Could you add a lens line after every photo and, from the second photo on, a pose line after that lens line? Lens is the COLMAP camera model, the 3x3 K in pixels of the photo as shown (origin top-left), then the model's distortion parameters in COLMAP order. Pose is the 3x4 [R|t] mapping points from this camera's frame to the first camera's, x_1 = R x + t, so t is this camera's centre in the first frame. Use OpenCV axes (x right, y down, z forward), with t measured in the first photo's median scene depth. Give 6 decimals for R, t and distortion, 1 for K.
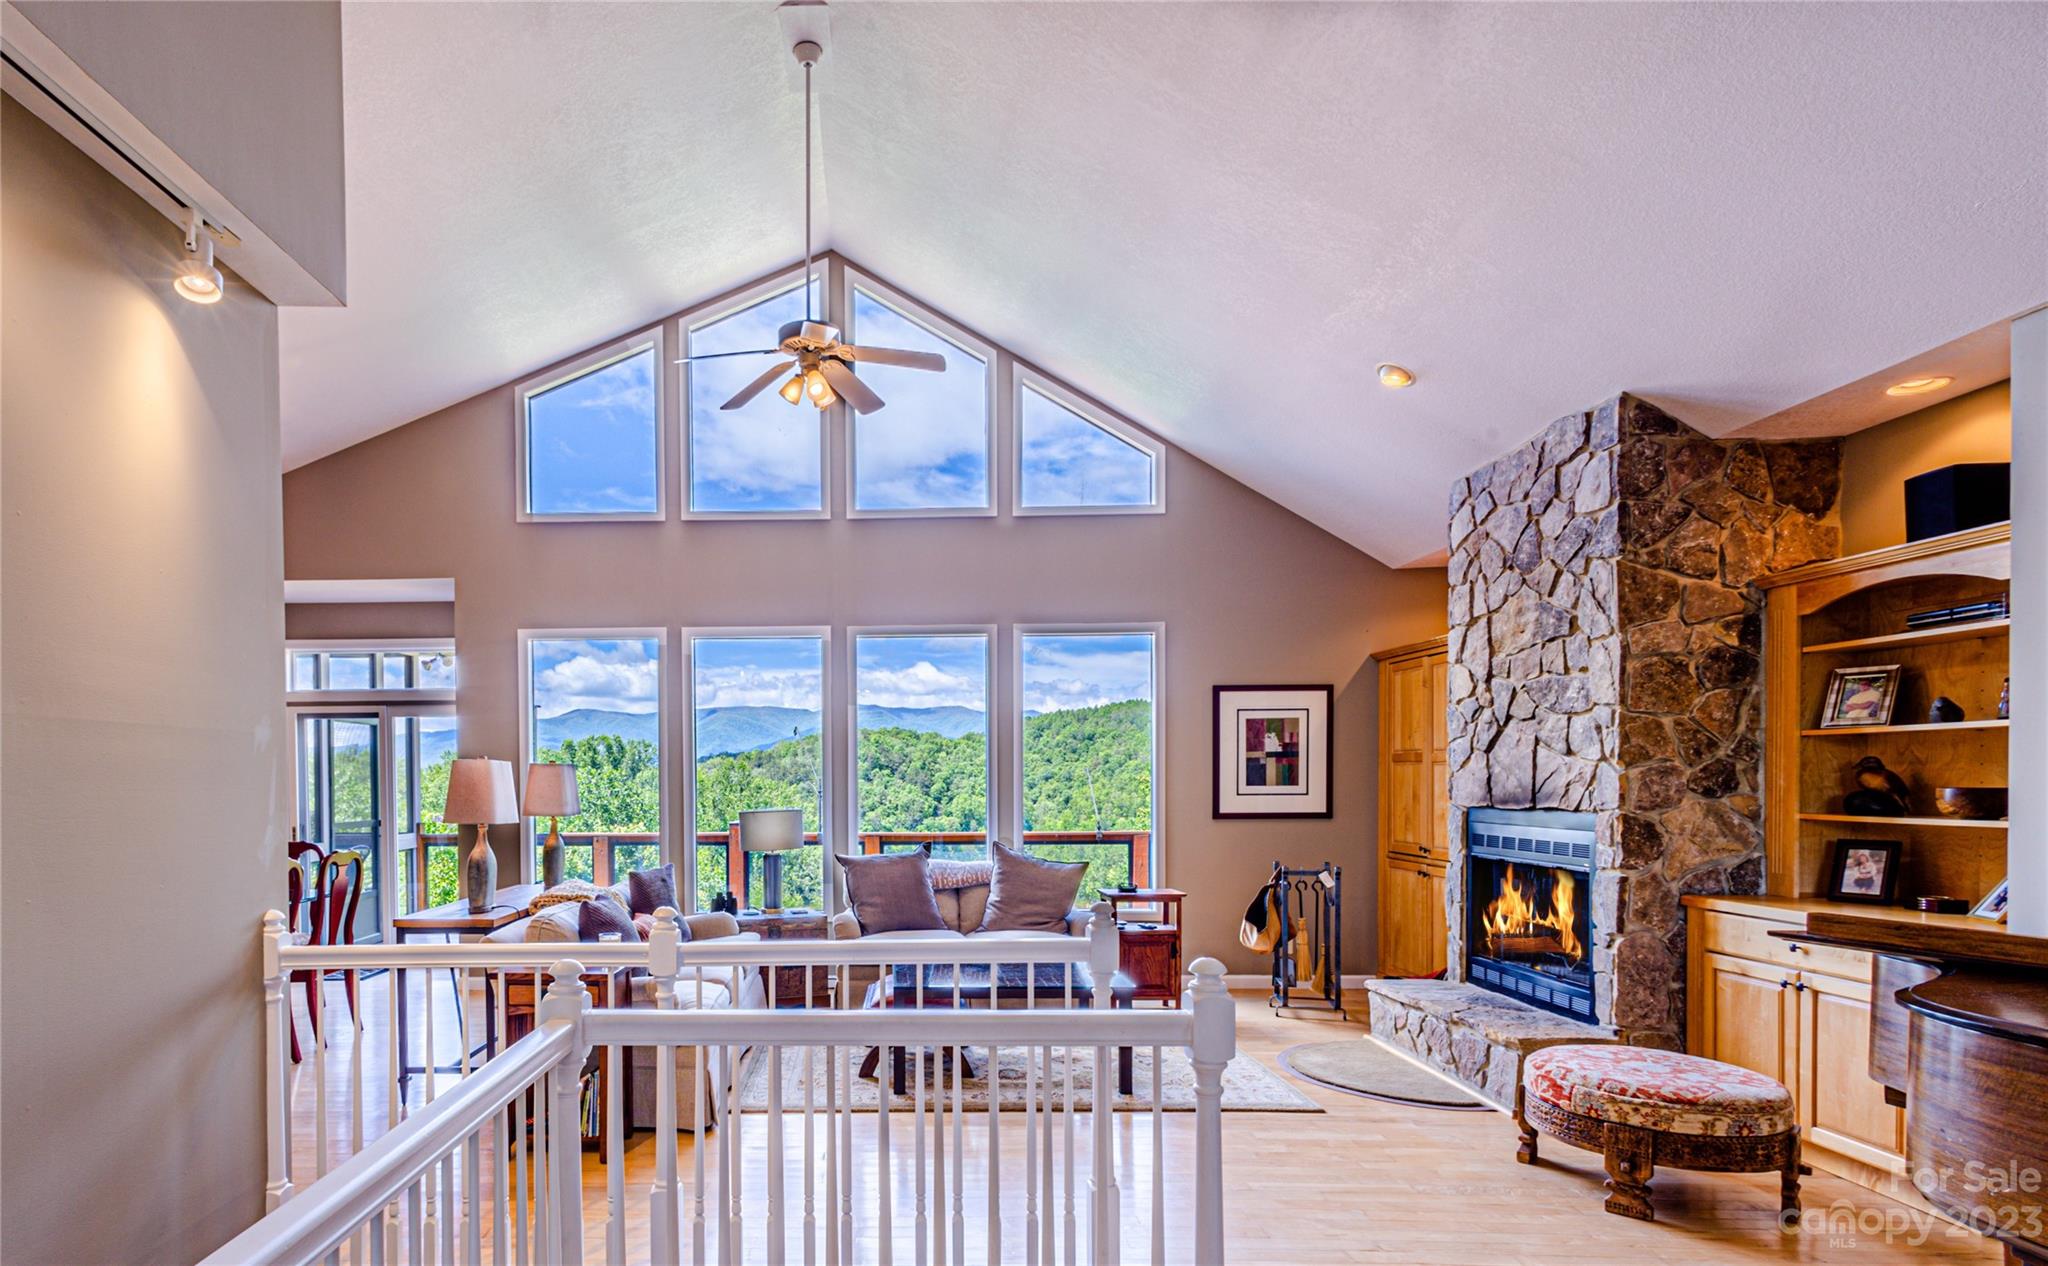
lens RADIAL K [[1108.9, 0, 877.0], [0, 1108.9, 796.8], [0, 0, 1]] dist [0.004080, 0.000210]
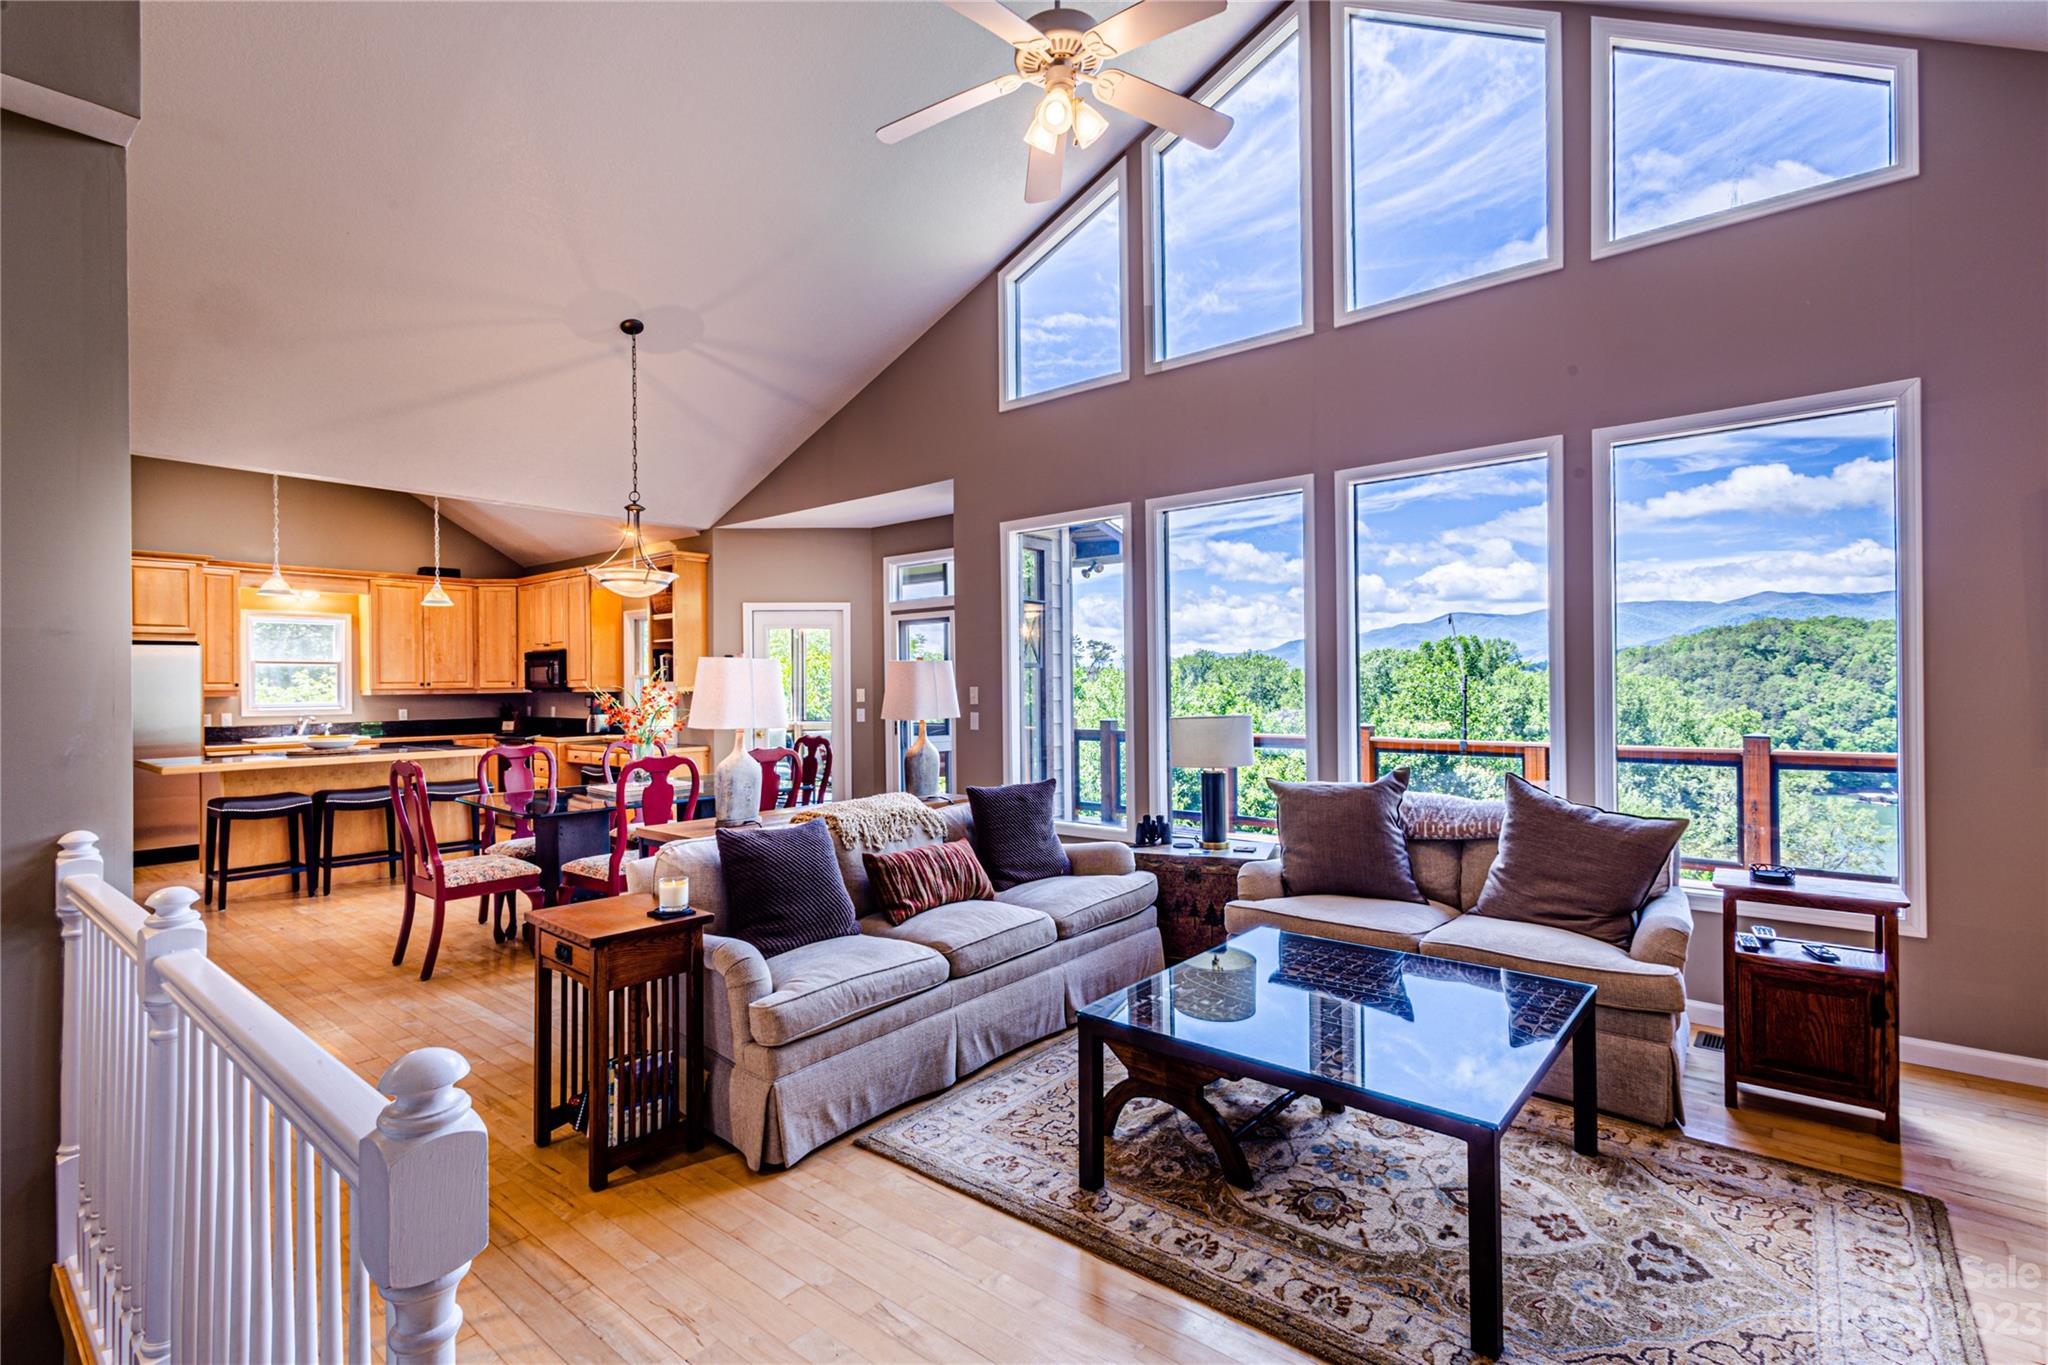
lens RADIAL K [[944.6, 0, 1051.6], [0, 944.6, 674.6], [0, 0, 1]] dist [0.009495, -0.000743]
pose [[0.776981, -0.007370, -0.629481, 0.204890], [-0.004126, 0.999850, -0.016799, -0.004423], [0.629510, 0.015649, 0.776835, 0.351936]]
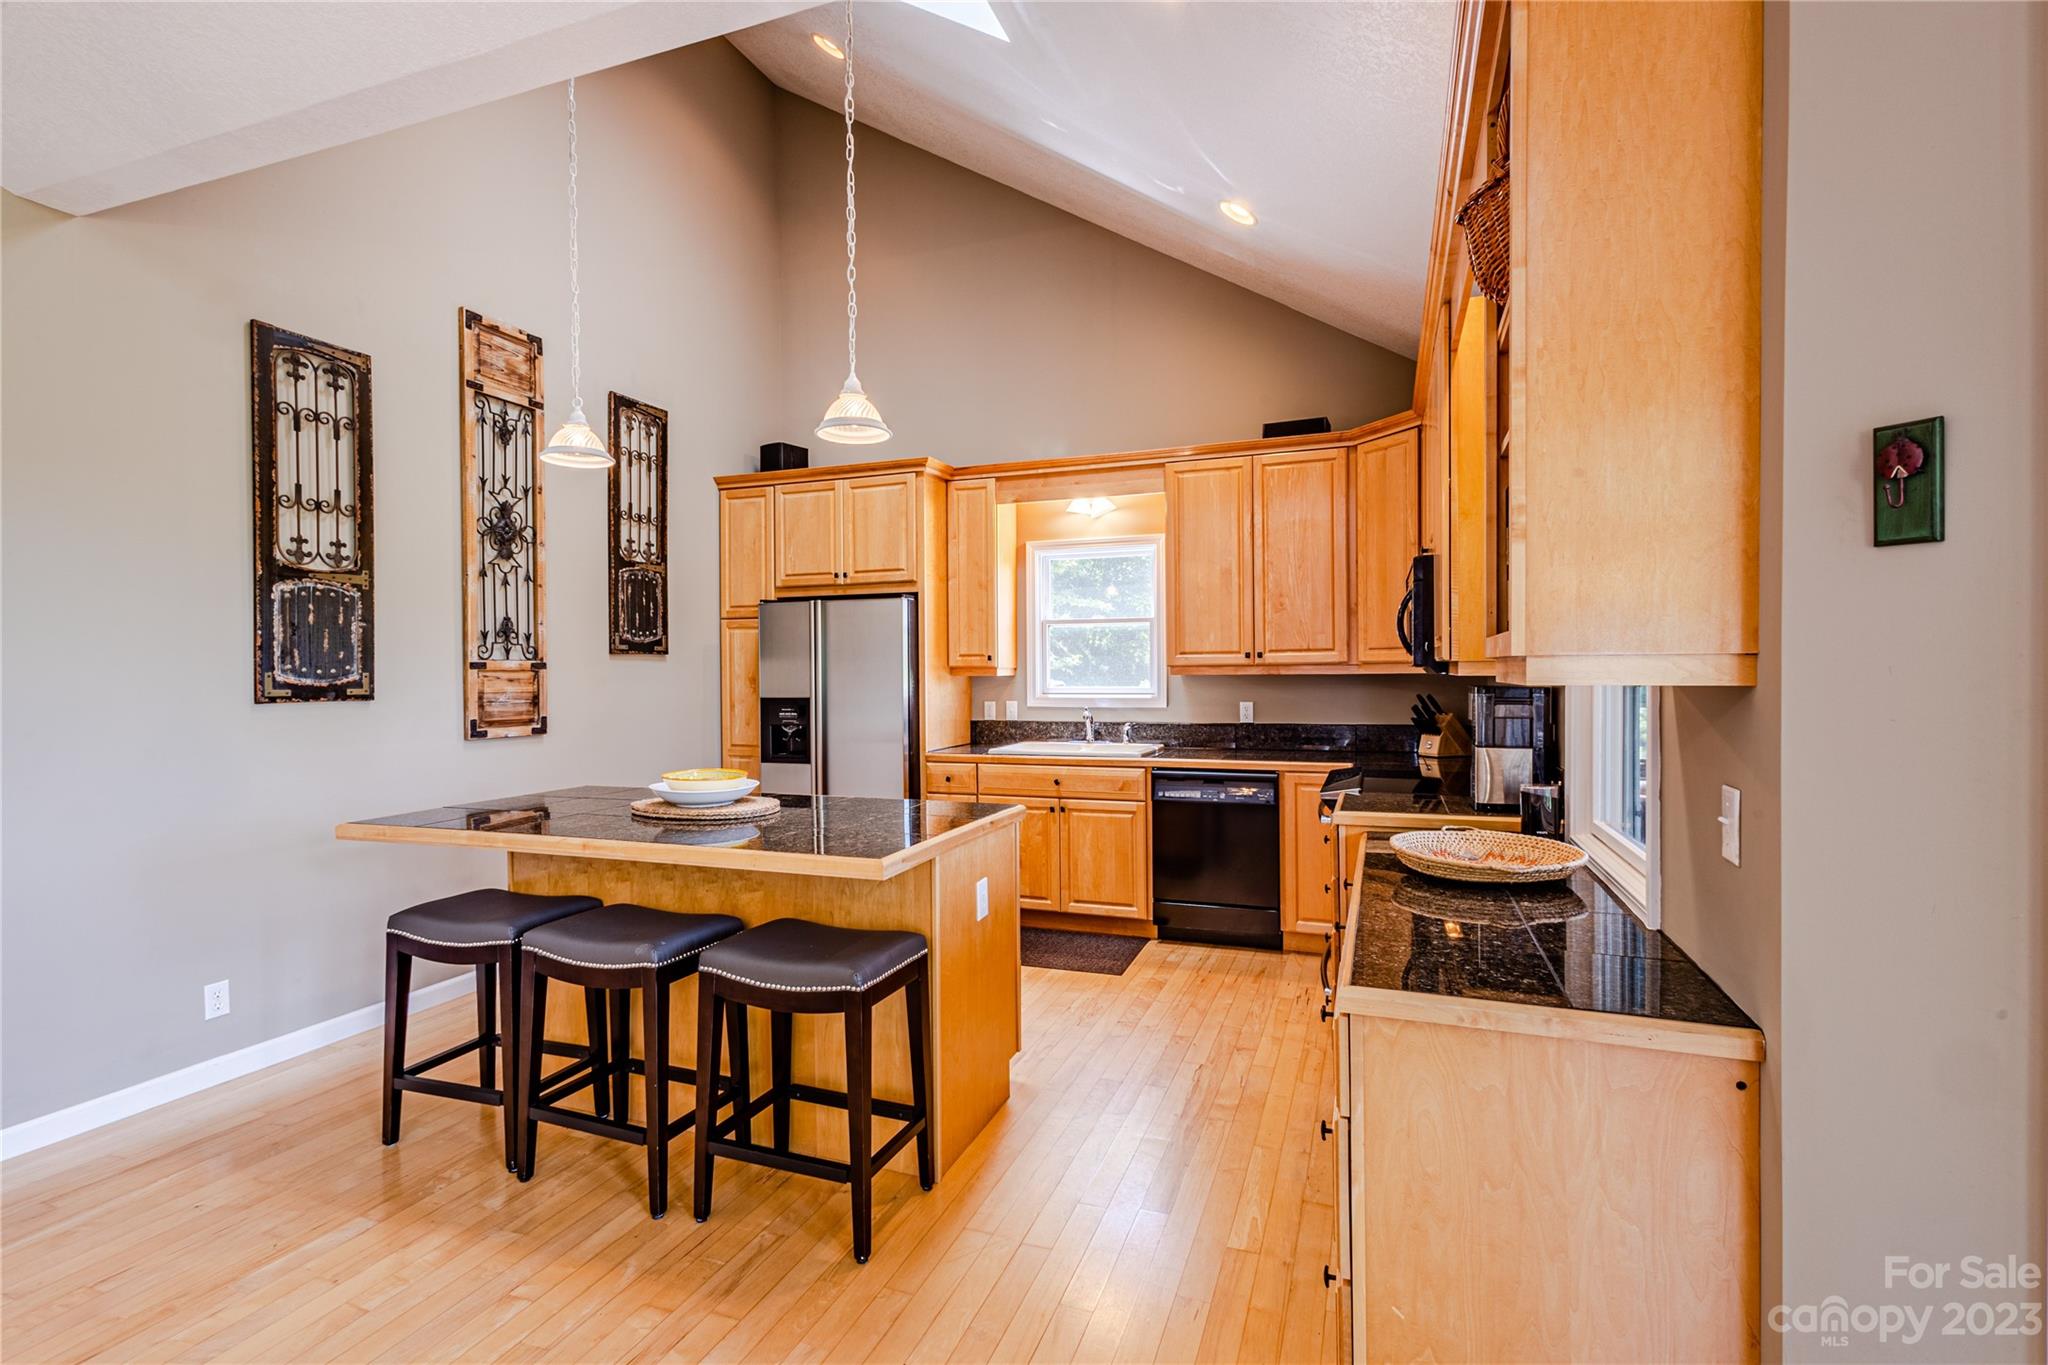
lens RADIAL K [[944.6, 0, 1019.0], [0, 944.6, 671.5], [0, 0, 1]] dist [0.009495, -0.000743]
pose [[-0.354485, 0.009980, -0.935008, -0.488103], [-0.008820, 0.999863, 0.014016, -0.005936], [0.935020, 0.013216, -0.354348, 0.821423]]
